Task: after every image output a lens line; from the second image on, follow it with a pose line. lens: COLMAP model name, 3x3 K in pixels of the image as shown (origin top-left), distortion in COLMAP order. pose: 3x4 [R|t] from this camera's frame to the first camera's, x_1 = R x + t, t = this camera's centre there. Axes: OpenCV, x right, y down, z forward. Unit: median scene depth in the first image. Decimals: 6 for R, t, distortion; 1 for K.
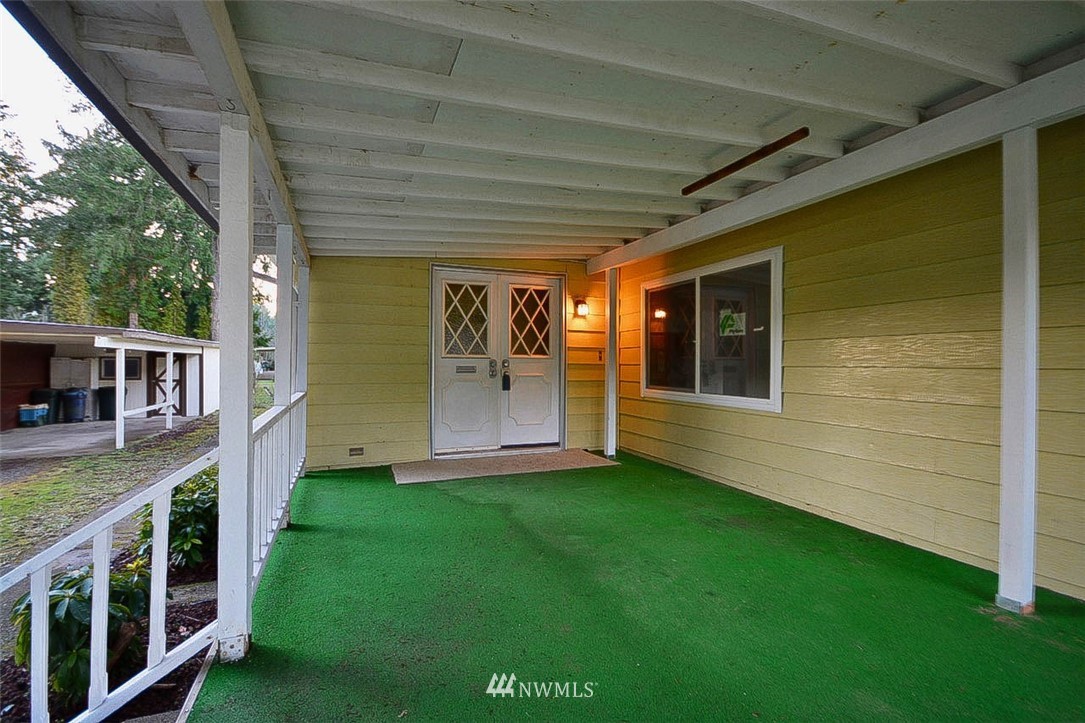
lens RADIAL K [[477.5, 0, 542.5], [0, 477.5, 361.5], [0, 0, 1]] dist [-0.002876, -0.000359]
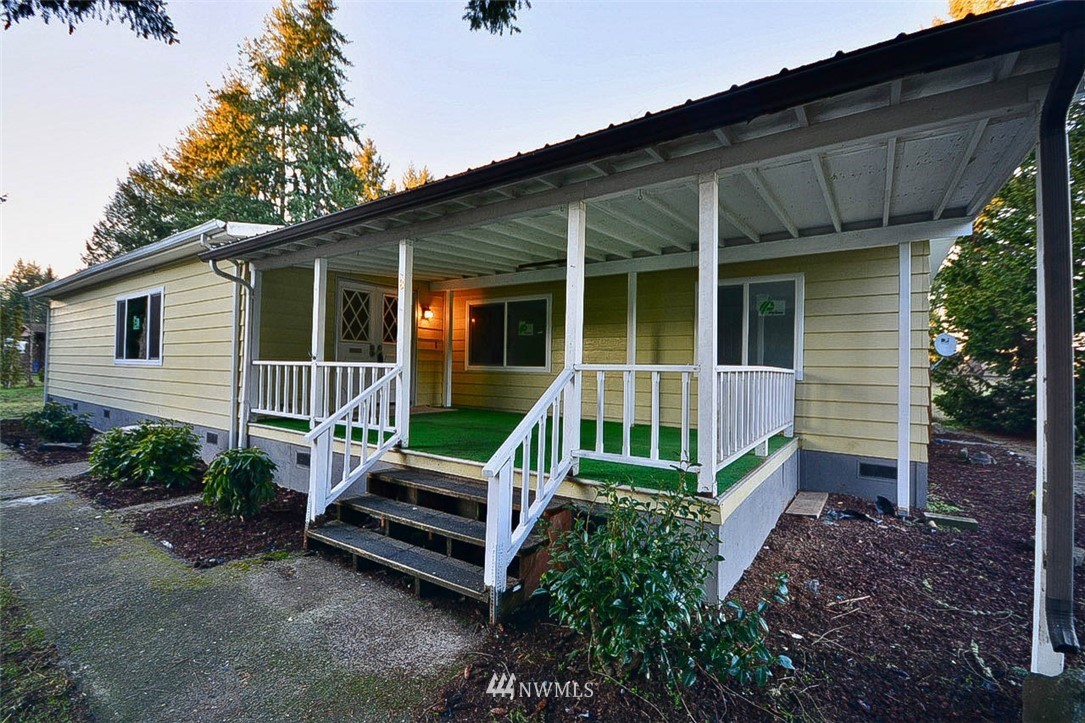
lens RADIAL K [[477.5, 0, 542.5], [0, 477.5, 361.5], [0, 0, 1]] dist [-0.002876, -0.000359]
pose [[0.830815, 0.014490, 0.556360, -0.486357], [-0.014596, 0.999884, -0.004245, 0.046447], [-0.556357, -0.004594, 0.830930, -0.504150]]
